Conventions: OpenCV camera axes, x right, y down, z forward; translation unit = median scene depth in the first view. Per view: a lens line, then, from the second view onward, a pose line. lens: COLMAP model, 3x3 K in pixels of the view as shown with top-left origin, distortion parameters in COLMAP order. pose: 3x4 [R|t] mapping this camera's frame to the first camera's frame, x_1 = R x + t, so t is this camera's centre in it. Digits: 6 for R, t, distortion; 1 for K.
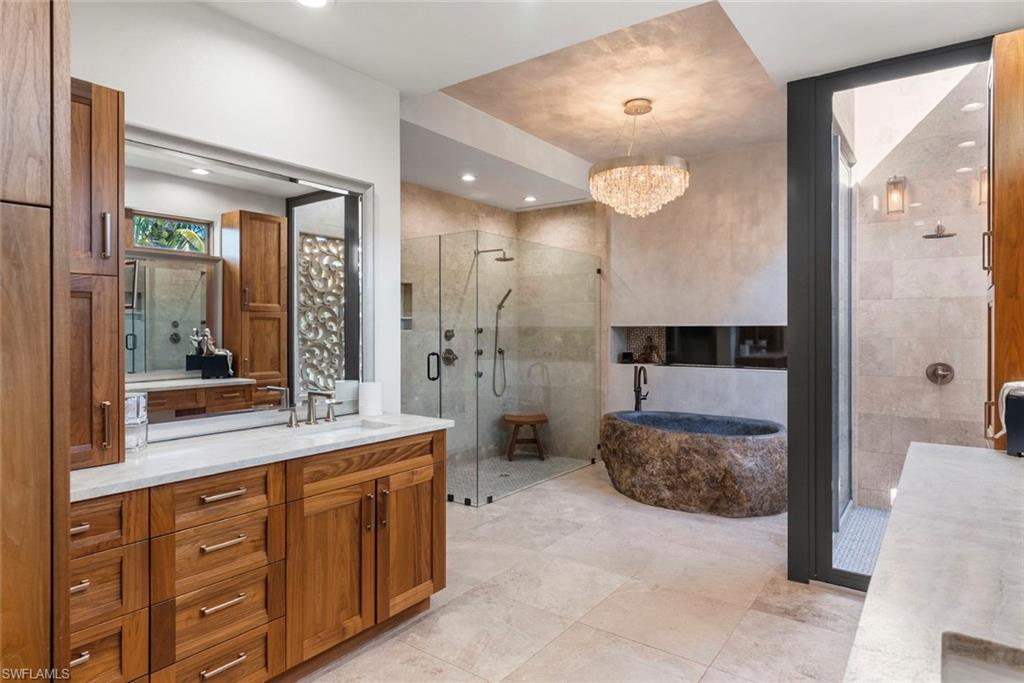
lens RADIAL K [[593.9, 0, 512.0], [0, 593.9, 335.3], [0, 0, 1]] dist [0.001894, 0.000209]
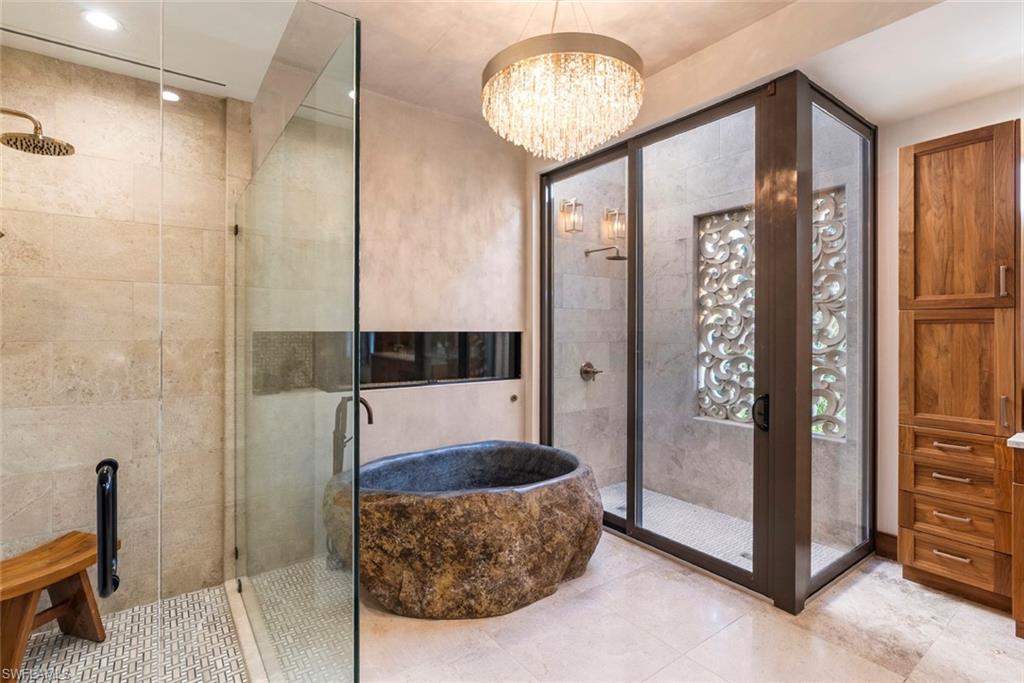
lens RADIAL K [[478.3, 0, 508.5], [0, 478.3, 335.7], [0, 0, 1]] dist [-0.005796, 0.000254]
pose [[0.312792, -0.009666, 0.949772, -0.242875], [0.007120, 0.999944, 0.007832, -0.016719], [-0.949795, 0.004312, 0.312844, 0.803770]]
